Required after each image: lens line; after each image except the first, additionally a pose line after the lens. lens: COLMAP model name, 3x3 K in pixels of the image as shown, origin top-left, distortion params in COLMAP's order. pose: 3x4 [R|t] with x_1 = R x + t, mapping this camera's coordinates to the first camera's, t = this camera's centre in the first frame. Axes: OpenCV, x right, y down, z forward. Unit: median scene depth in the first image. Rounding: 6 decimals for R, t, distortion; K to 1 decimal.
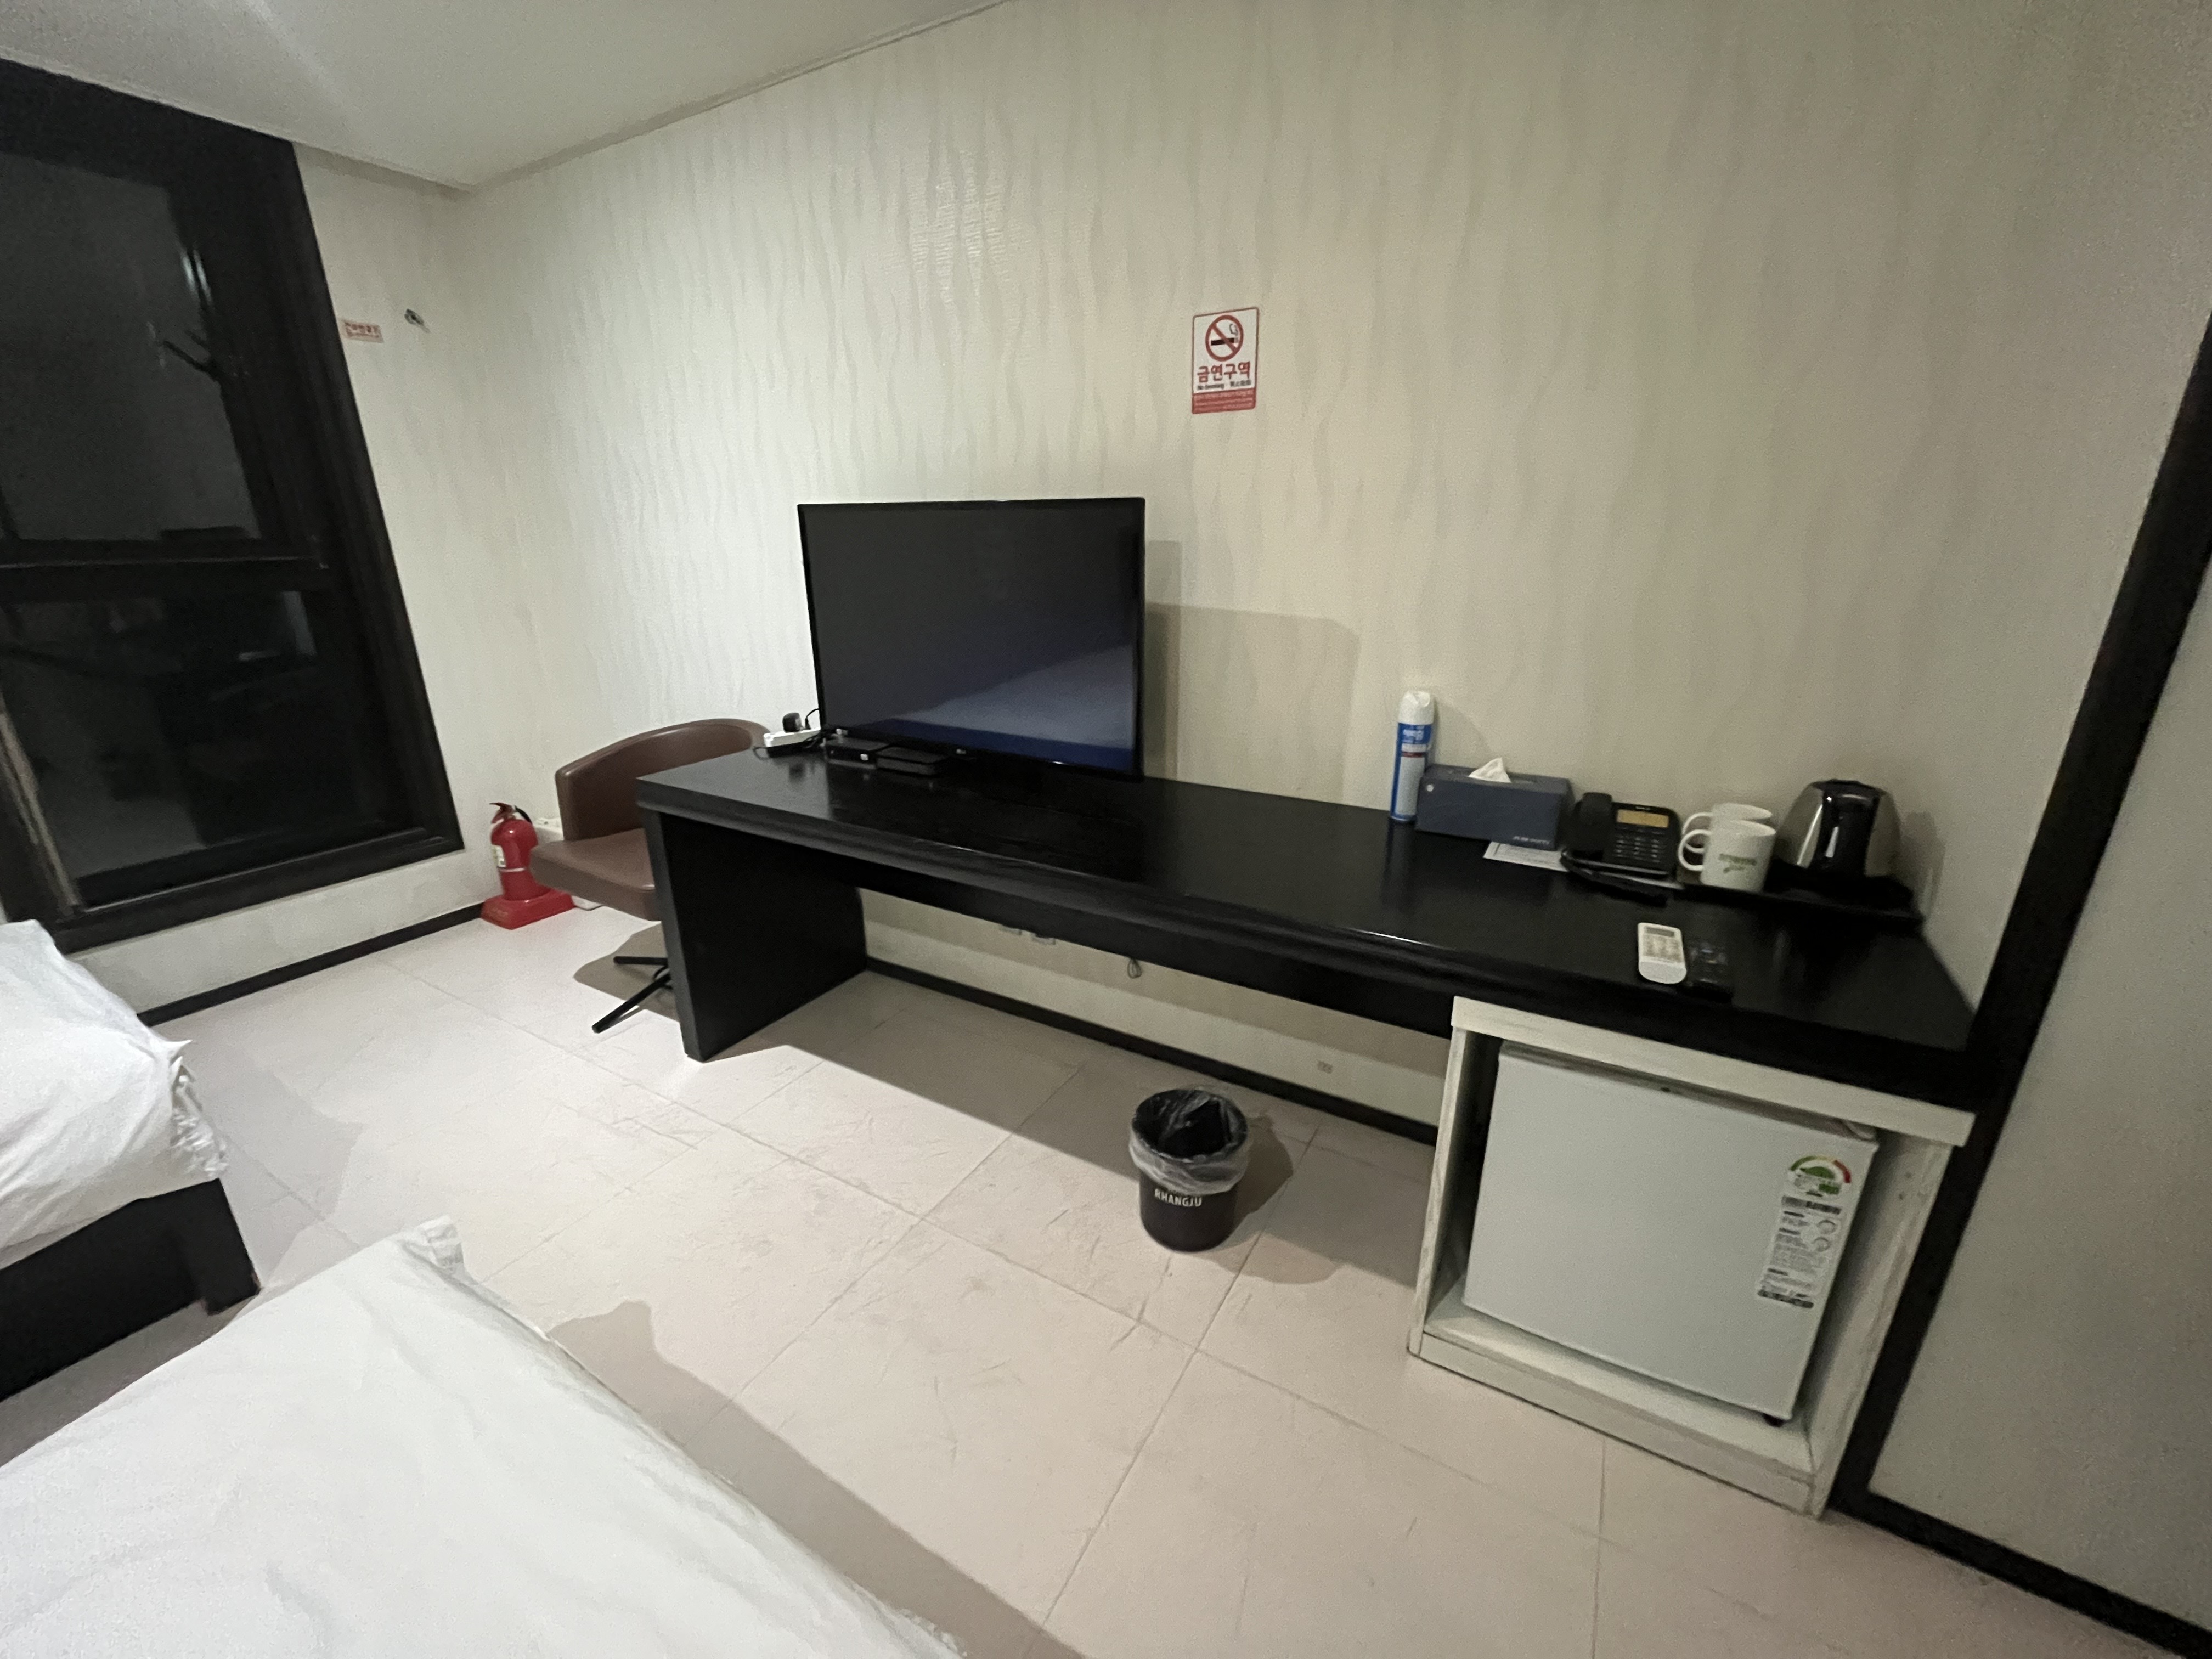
lens RADIAL K [[890.7, 0, 1094.2], [0, 890.7, 833.0], [0, 0, 1]] dist [-0.001193, -0.000137]
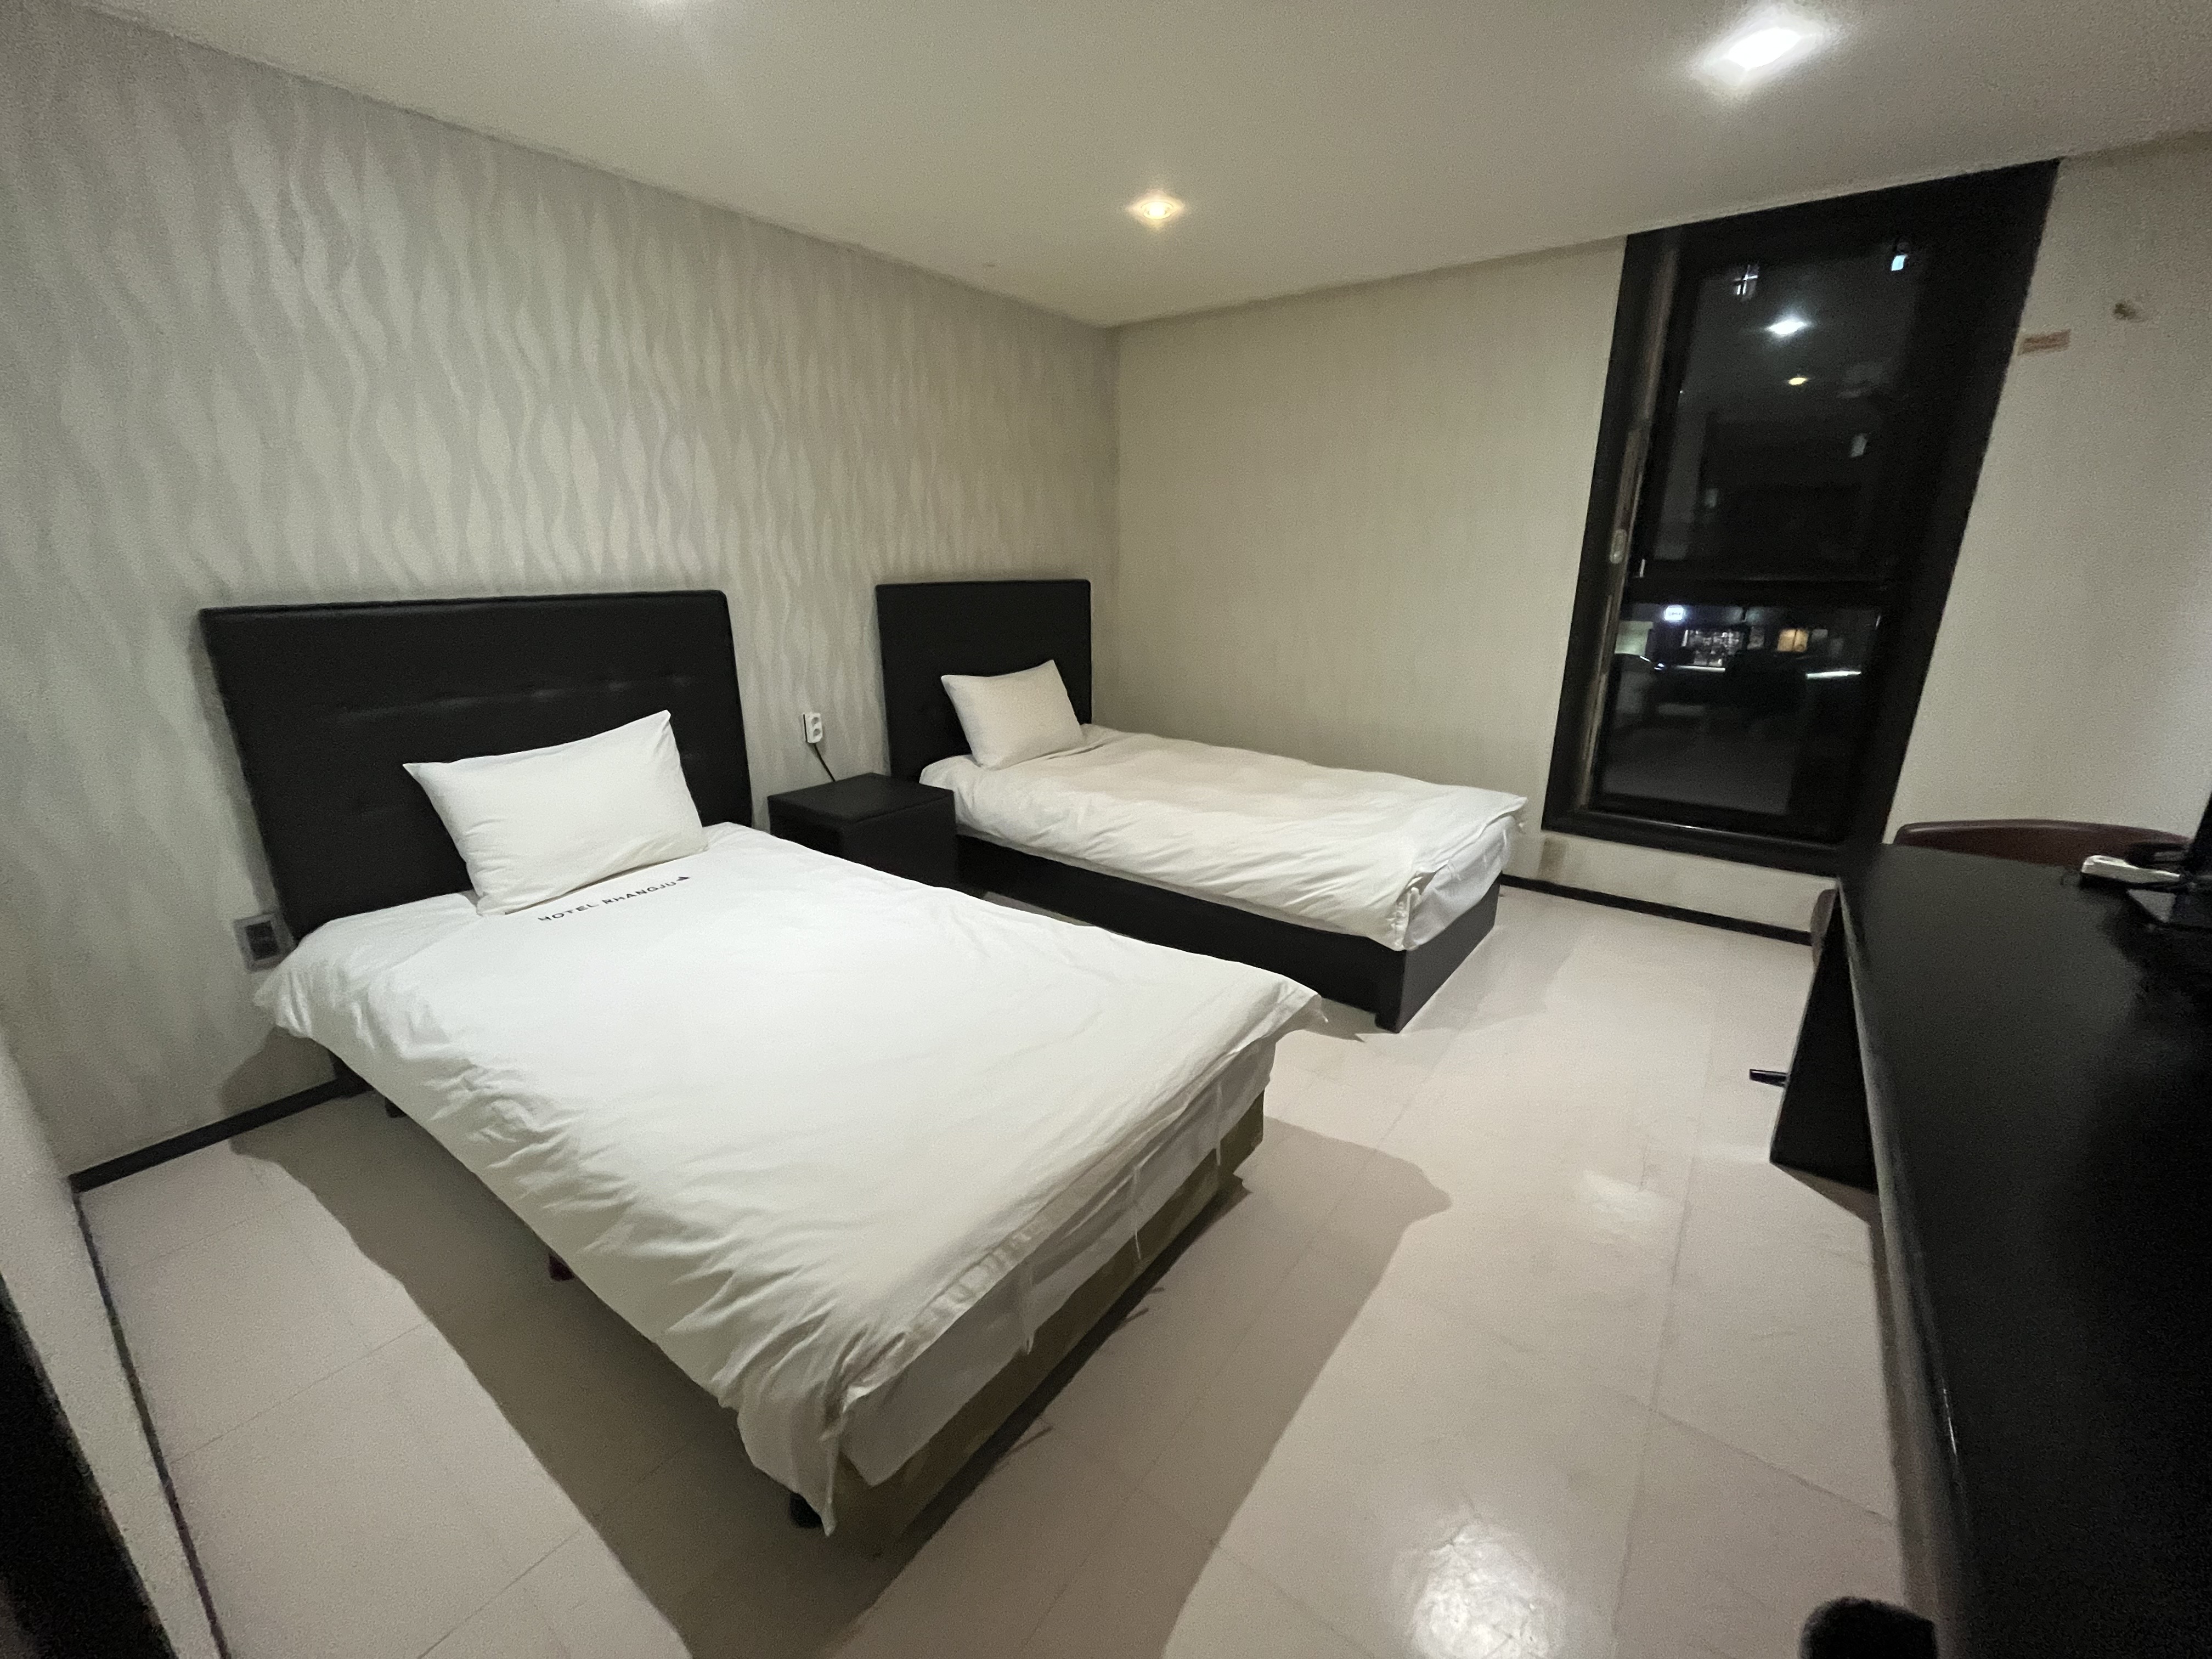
lens RADIAL K [[890.7, 0, 1095.1], [0, 890.7, 824.1], [0, 0, 1]] dist [-0.001193, -0.000137]
pose [[-0.106561, 0.300373, -0.947851, 0.348507], [-0.313609, 0.894467, 0.318713, -0.106937], [0.943554, 0.331217, -0.001116, 0.249415]]
